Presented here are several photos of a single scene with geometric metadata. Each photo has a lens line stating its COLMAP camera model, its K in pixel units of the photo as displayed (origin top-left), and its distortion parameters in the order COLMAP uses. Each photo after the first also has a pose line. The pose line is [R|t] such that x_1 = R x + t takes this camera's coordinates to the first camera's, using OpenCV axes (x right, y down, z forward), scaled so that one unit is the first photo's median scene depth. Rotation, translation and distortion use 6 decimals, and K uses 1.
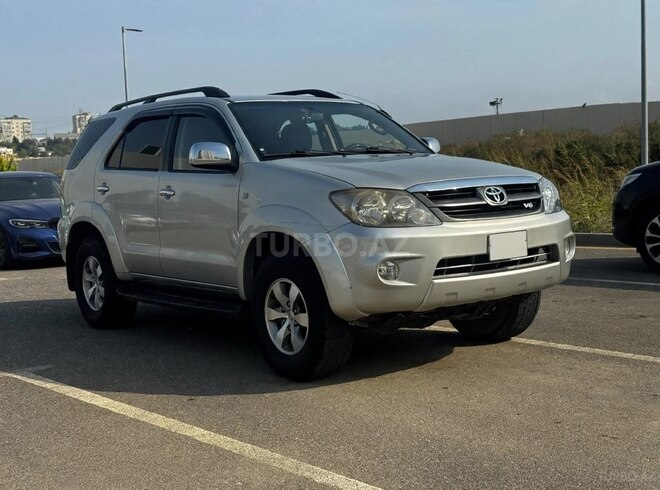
lens RADIAL K [[933.4, 0, 331.5], [0, 933.4, 244.6], [0, 0, 1]] dist [0.101687, 0.000000]
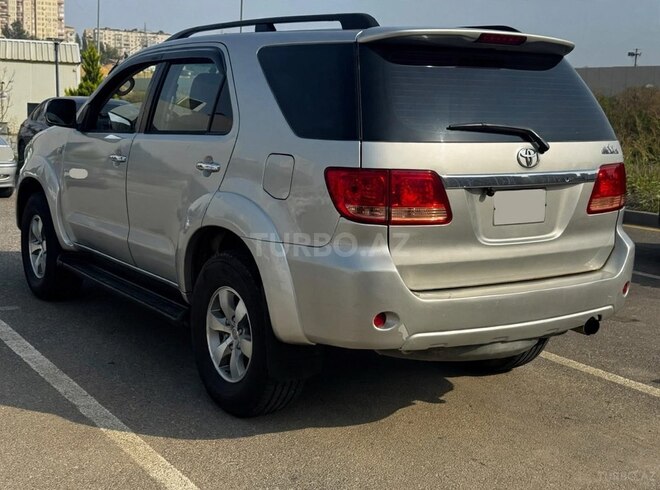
lens RADIAL K [[933.4, 0, 330.8], [0, 933.4, 240.6], [0, 0, 1]] dist [0.101687, 0.000000]
pose [[0.986578, 0.100442, -0.128745, 0.180970], [-0.091748, 0.993192, 0.071782, -0.054131], [0.135078, -0.059007, 0.989076, 0.039093]]
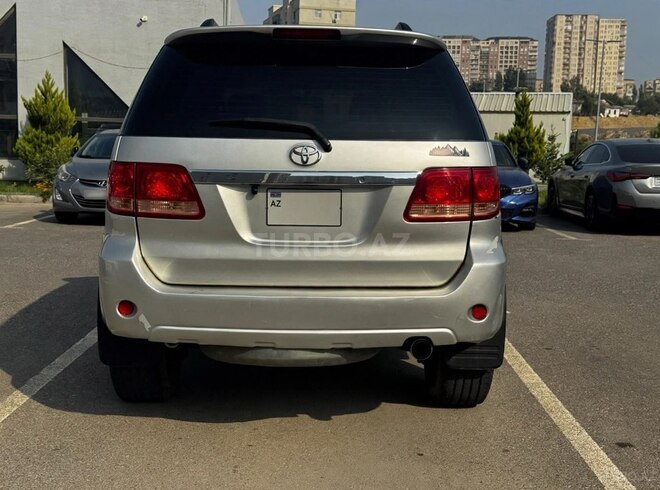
lens RADIAL K [[933.4, 0, 328.0], [0, 933.4, 250.4], [0, 0, 1]] dist [0.101687, 0.000000]
pose [[0.751240, 0.140059, -0.644998, 0.679100], [-0.110224, 0.990125, 0.086623, -0.071541], [0.650761, 0.006019, 0.759259, 0.266802]]
